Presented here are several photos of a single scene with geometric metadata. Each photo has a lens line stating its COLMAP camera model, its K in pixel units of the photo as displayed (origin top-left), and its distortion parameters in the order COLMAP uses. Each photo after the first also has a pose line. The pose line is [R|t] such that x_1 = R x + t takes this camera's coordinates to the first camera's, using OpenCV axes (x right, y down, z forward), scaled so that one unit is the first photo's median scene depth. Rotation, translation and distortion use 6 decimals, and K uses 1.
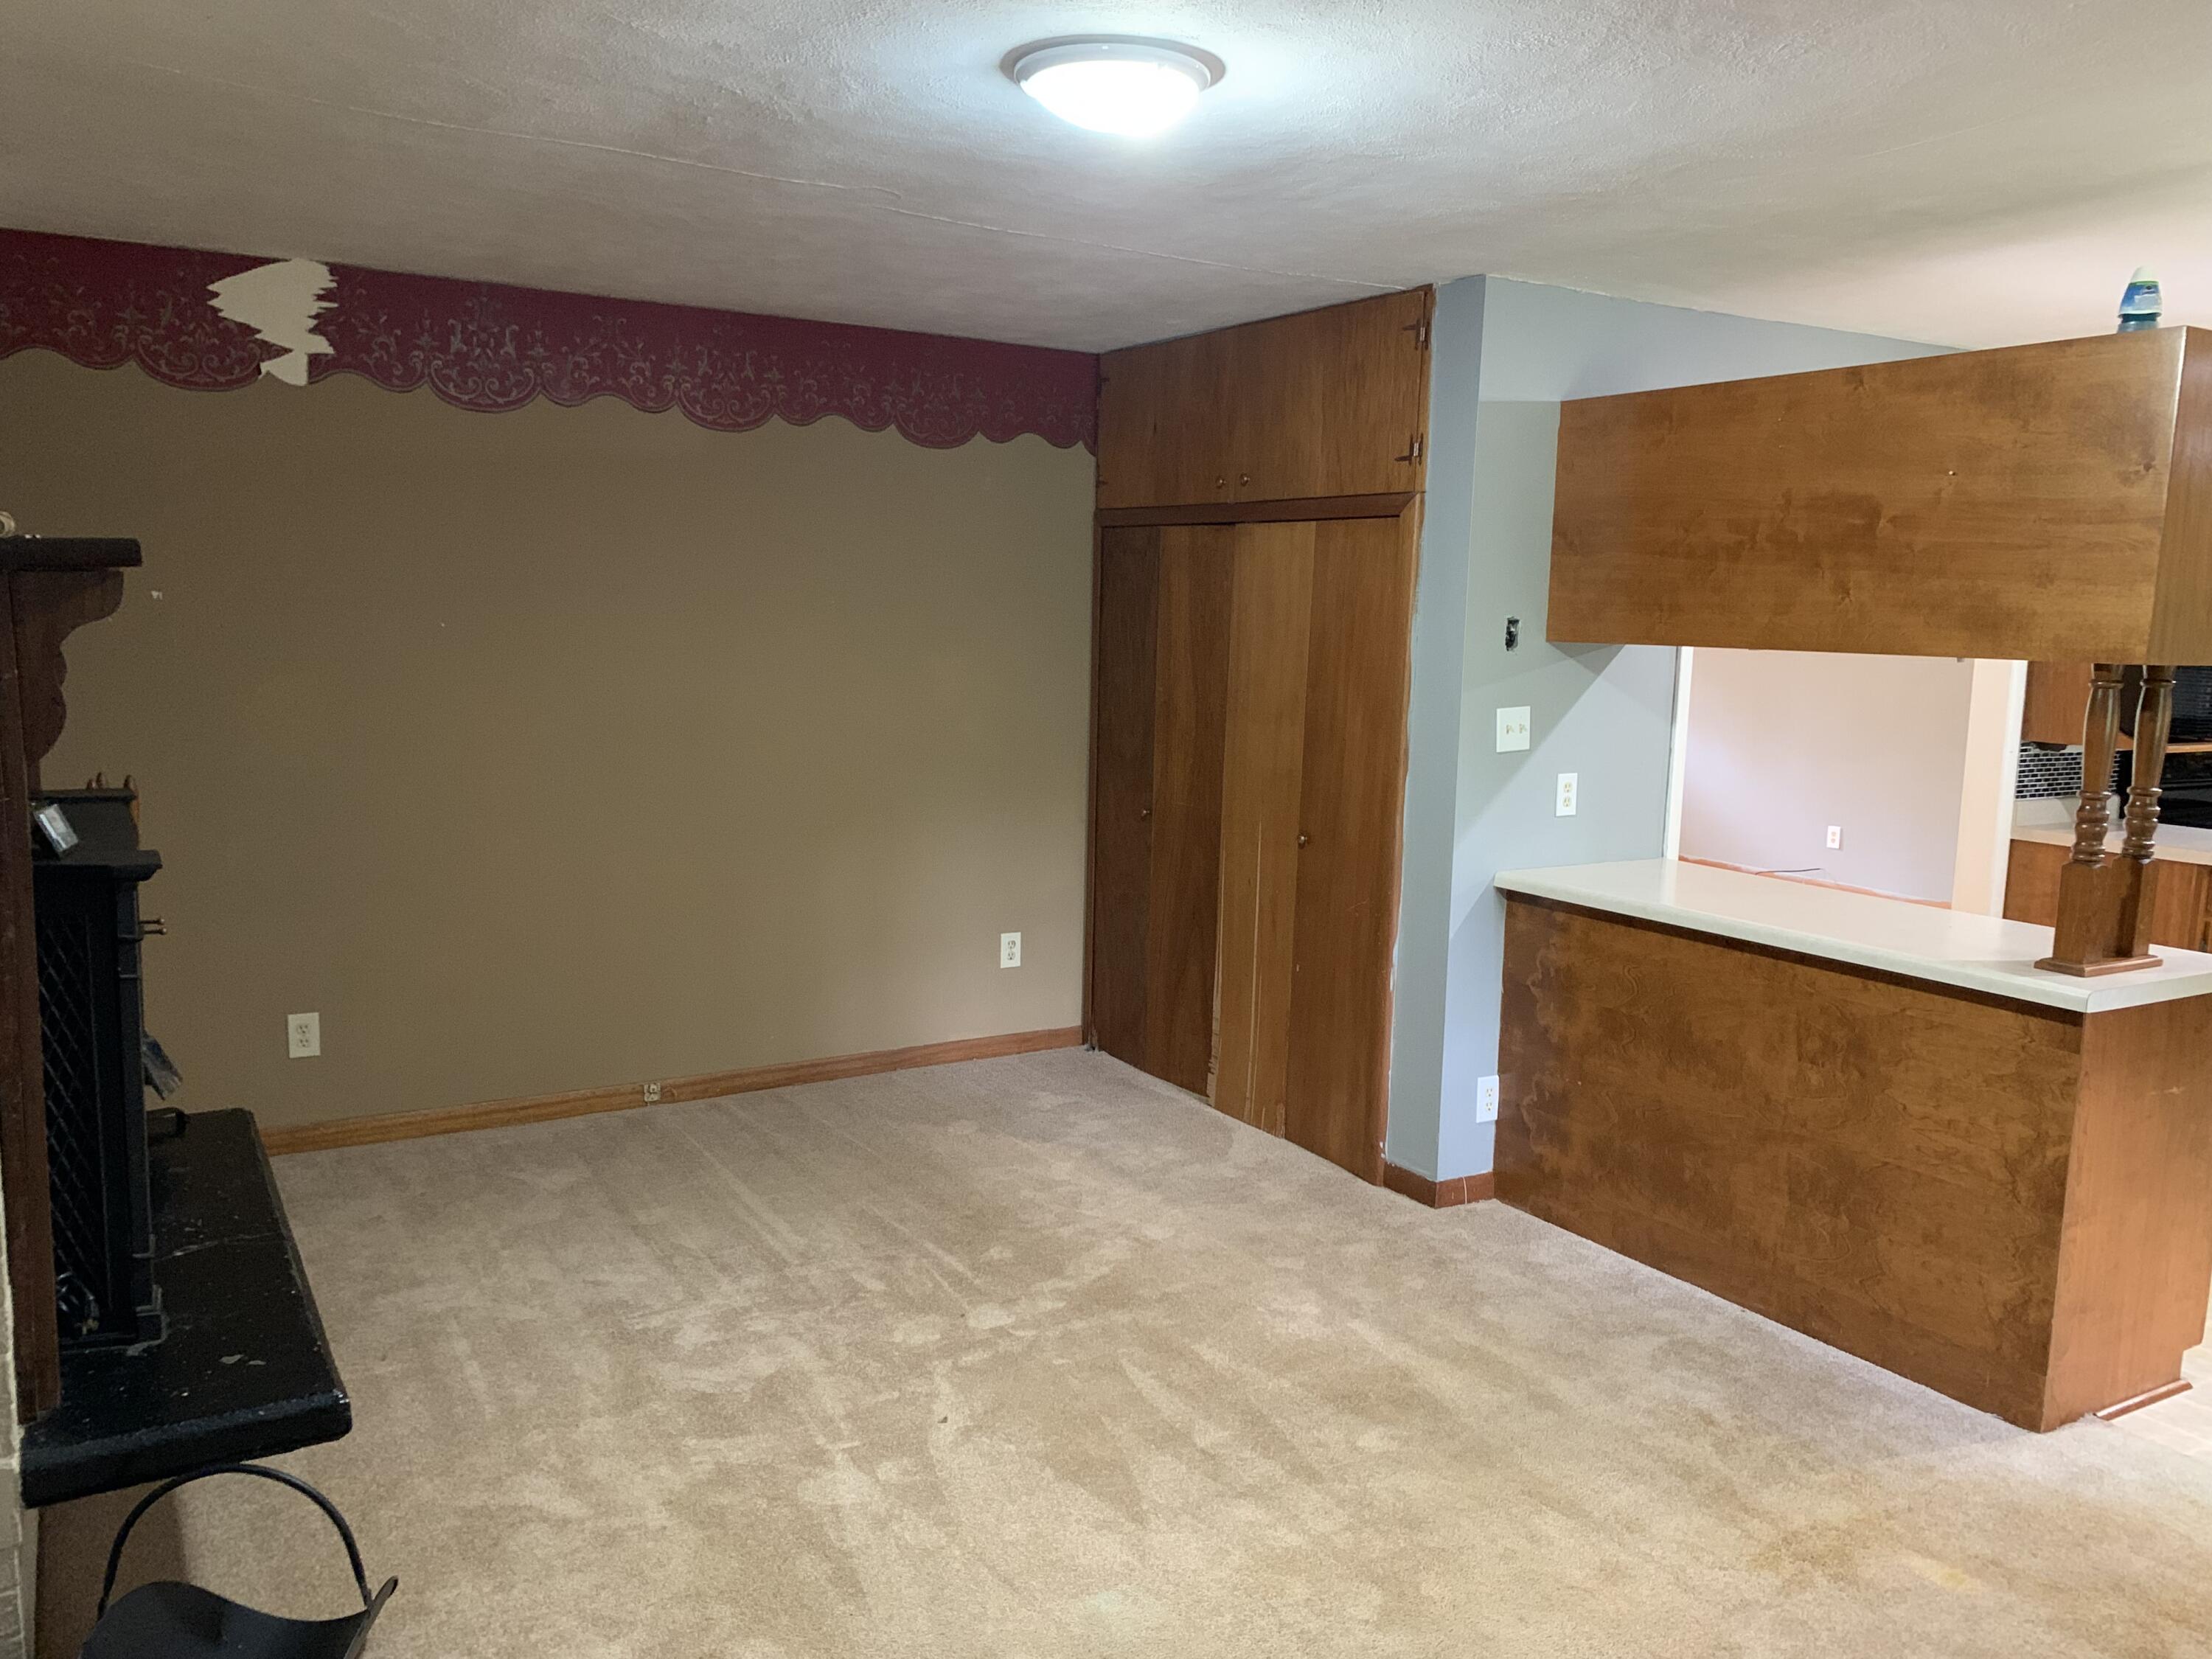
lens RADIAL K [[1698.0, 0, 1112.0], [0, 1698.0, 809.2], [0, 0, 1]] dist [0.059360, -0.072733]
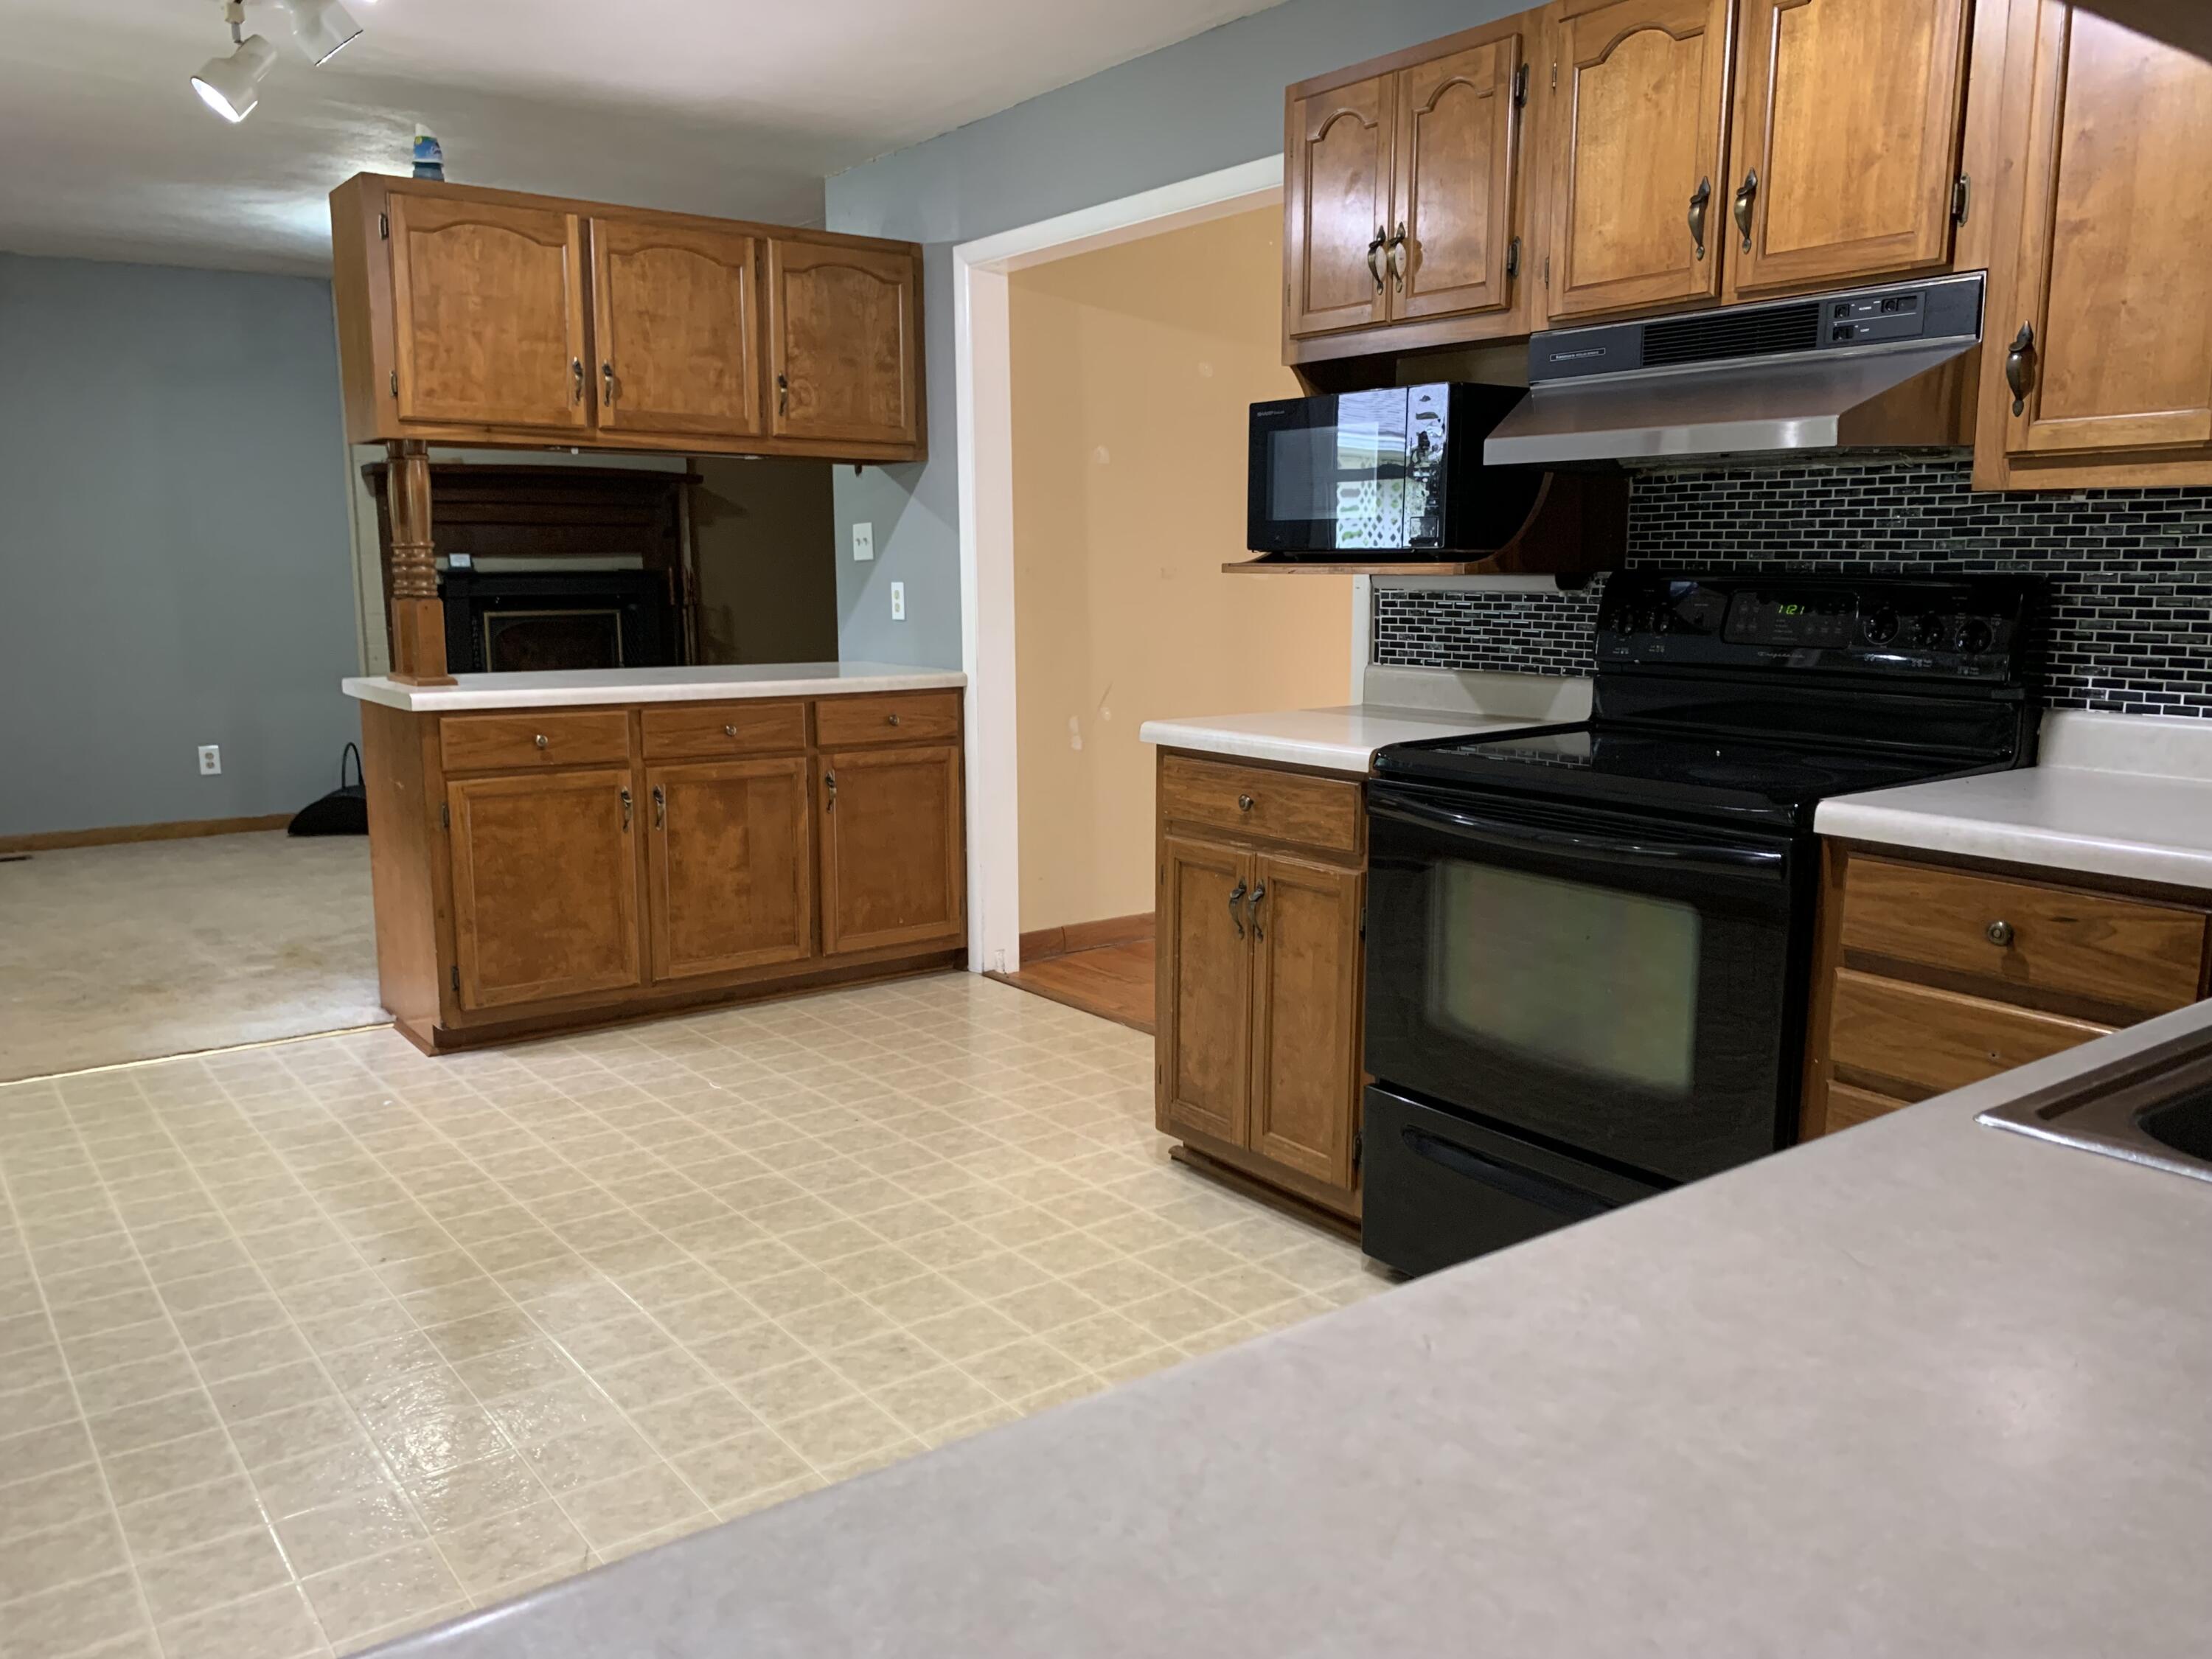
lens RADIAL K [[1698.0, 0, 1112.0], [0, 1698.0, 809.2], [0, 0, 1]] dist [0.059360, -0.072733]
pose [[0.094396, 0.122518, -0.987967, 1.805981], [-0.112321, 0.987372, 0.111713, -0.018687], [0.989178, 0.100425, 0.106966, 1.323536]]
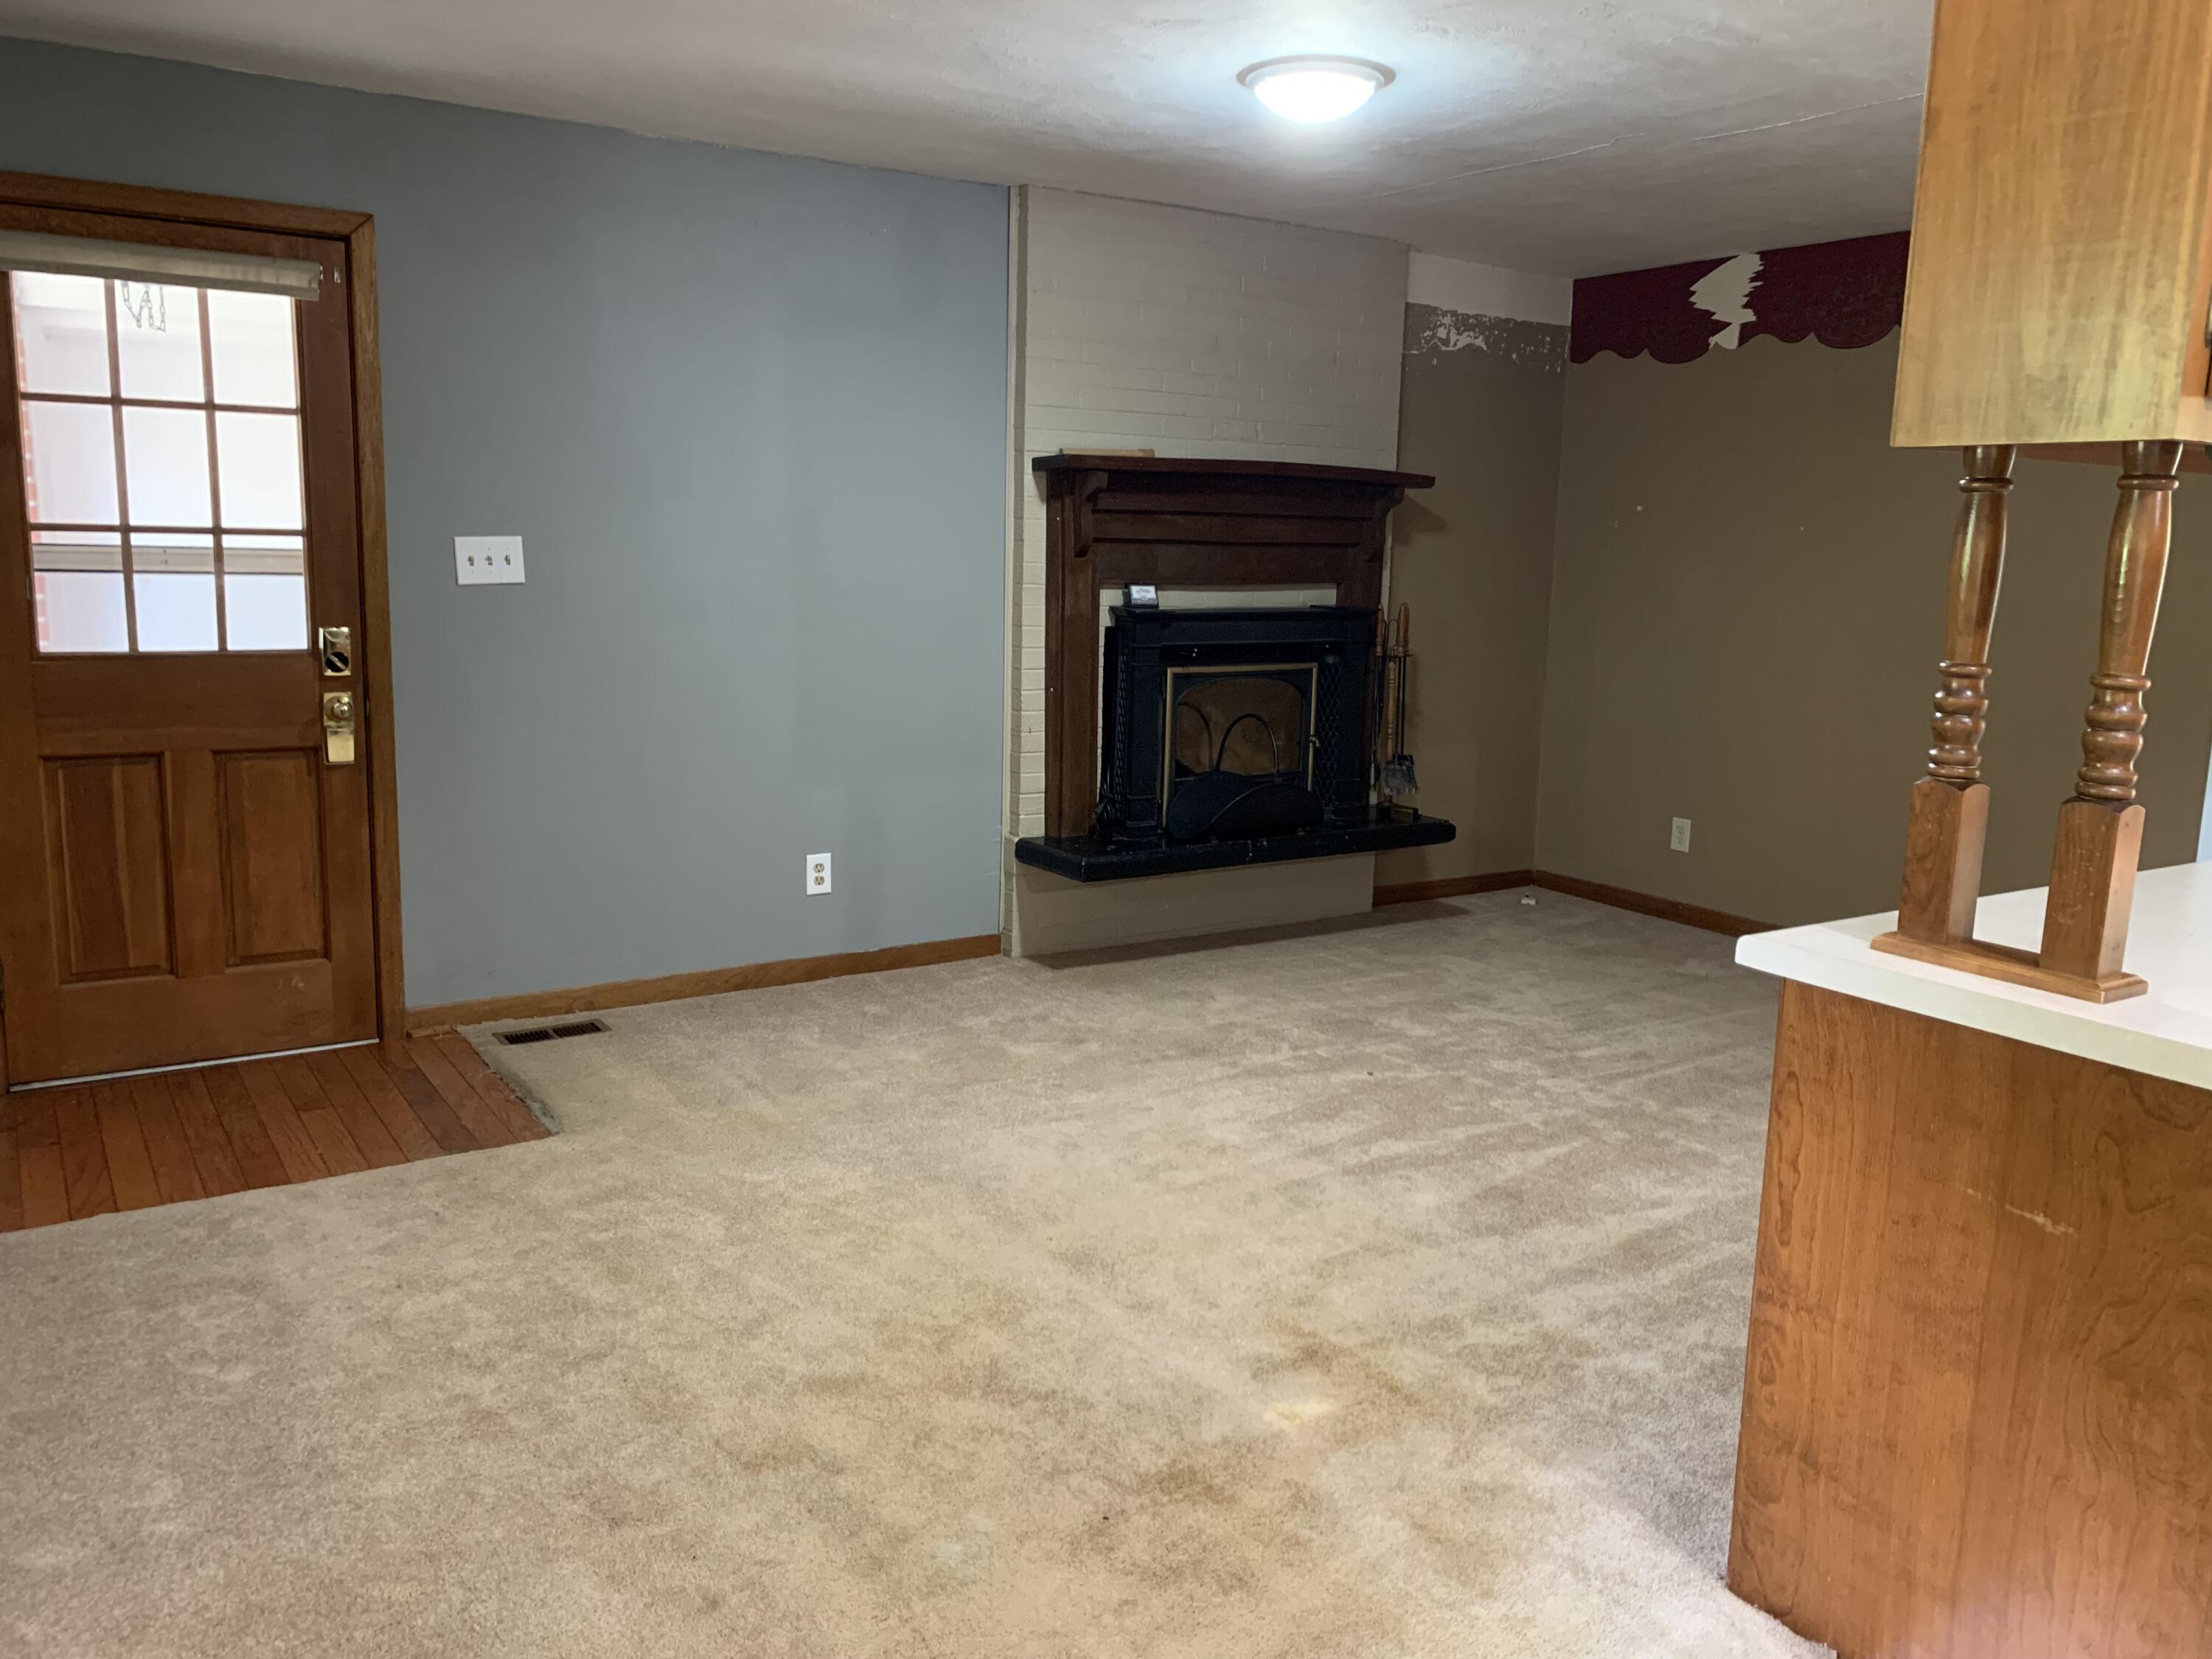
lens RADIAL K [[1698.0, 0, 1112.0], [0, 1698.0, 809.2], [0, 0, 1]] dist [0.059360, -0.072733]
pose [[0.025566, 0.137964, -0.990107, 1.027390], [-0.144021, 0.980607, 0.132921, -0.003301], [0.989244, 0.139198, 0.044940, 0.590121]]
